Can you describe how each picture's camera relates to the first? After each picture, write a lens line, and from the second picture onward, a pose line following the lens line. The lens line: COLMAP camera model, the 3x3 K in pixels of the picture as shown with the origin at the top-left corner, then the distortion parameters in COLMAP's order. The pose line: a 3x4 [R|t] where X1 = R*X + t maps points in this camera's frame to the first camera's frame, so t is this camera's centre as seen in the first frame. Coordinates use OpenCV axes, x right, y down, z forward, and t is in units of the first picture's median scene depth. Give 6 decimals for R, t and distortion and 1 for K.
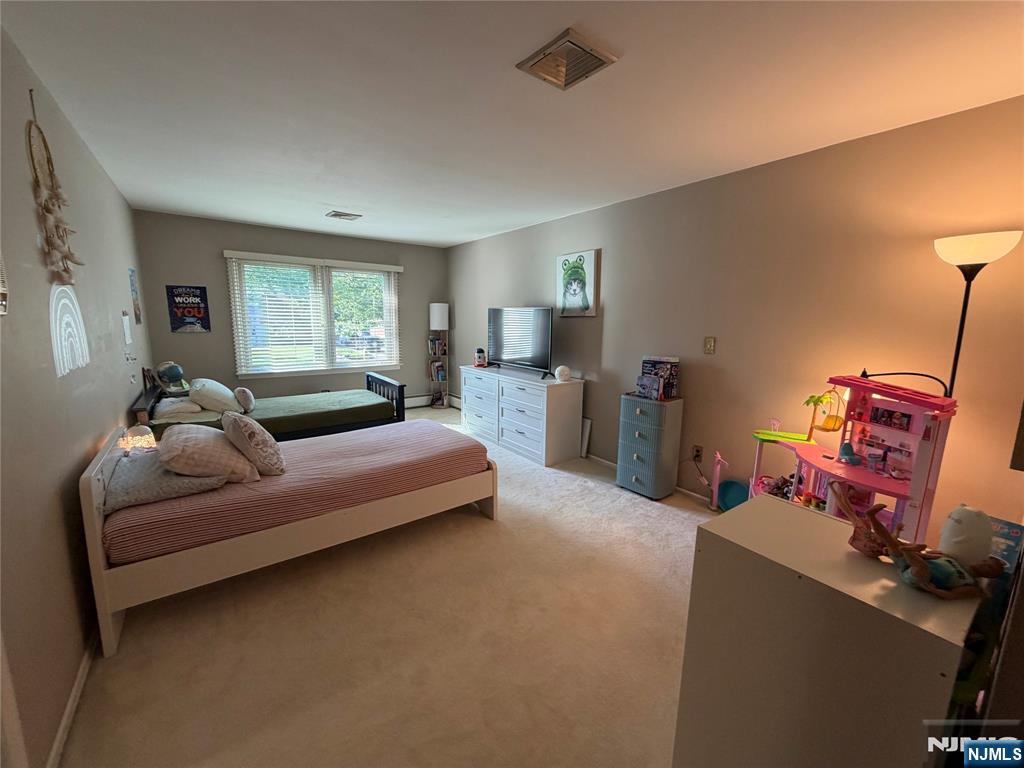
lens RADIAL K [[407.1, 0, 511.4], [0, 407.1, 384.3], [0, 0, 1]] dist [0.000626, 0.000998]
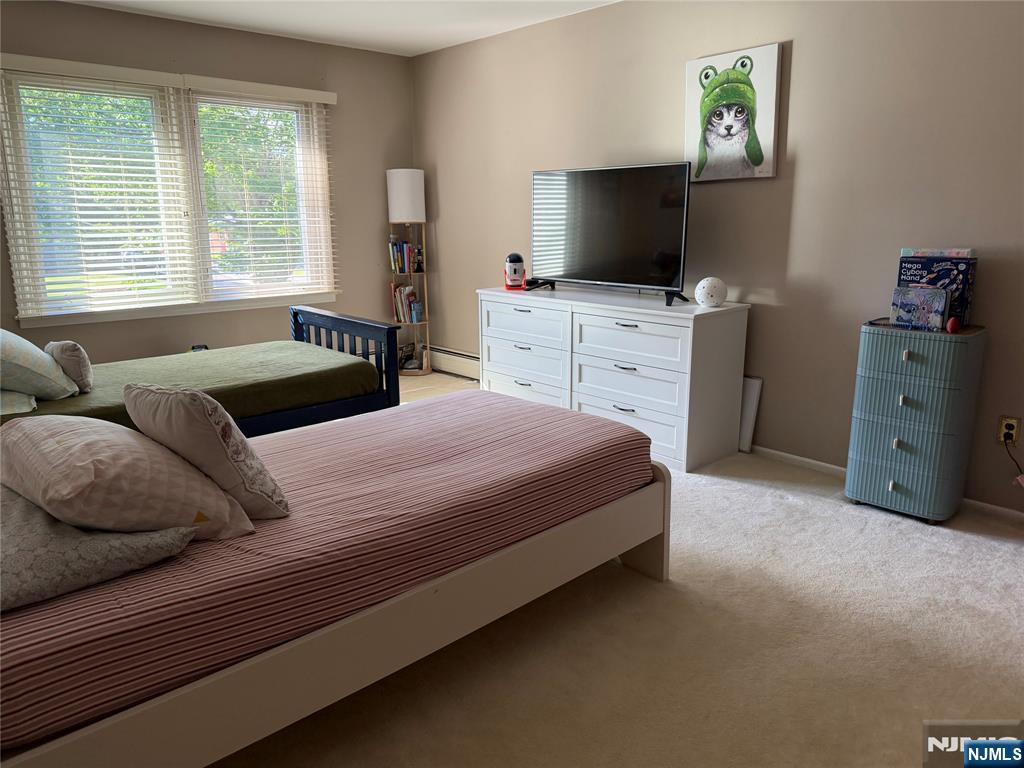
lens RADIAL K [[724.8, 0, 514.1], [0, 724.8, 378.4], [0, 0, 1]] dist [0.046282, -0.049910]
pose [[0.994437, -0.041325, 0.096893, -0.264526], [0.035515, 0.997509, 0.060939, 0.020577], [-0.099170, -0.057158, 0.993428, 0.125853]]
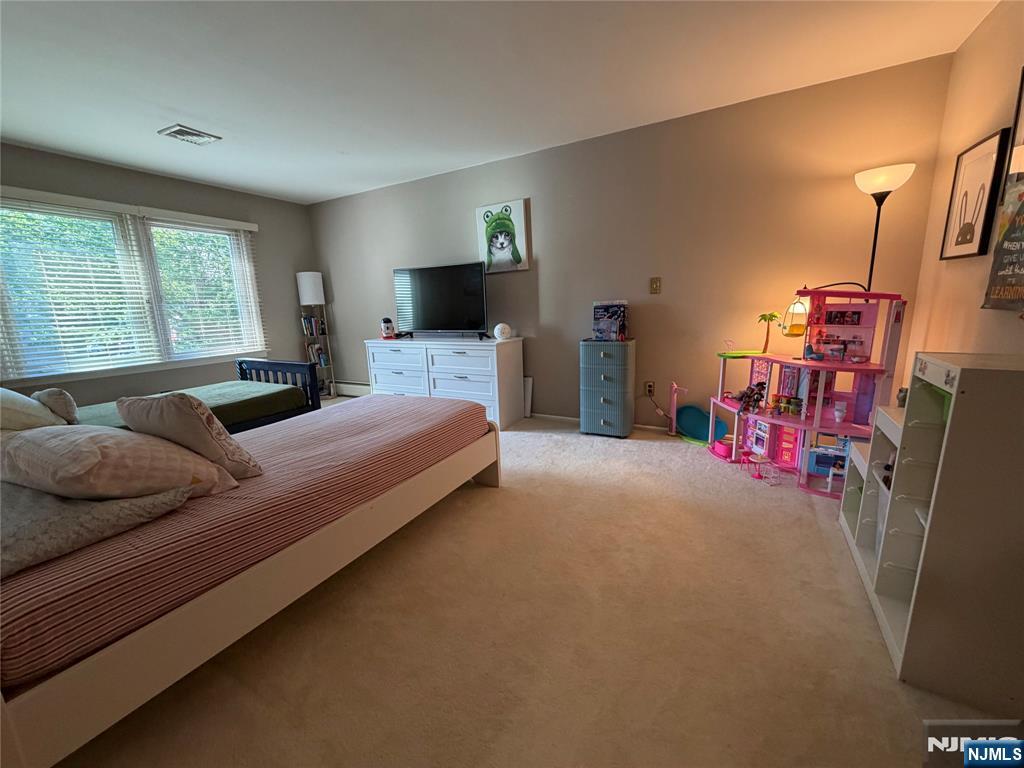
lens RADIAL K [[407.1, 0, 511.0], [0, 407.1, 383.3], [0, 0, 1]] dist [0.000626, 0.000998]
pose [[0.909489, -0.125801, 0.396238, -0.299750], [0.117279, 0.992044, 0.045771, 0.062451], [-0.398843, 0.004842, 0.917006, 0.155778]]
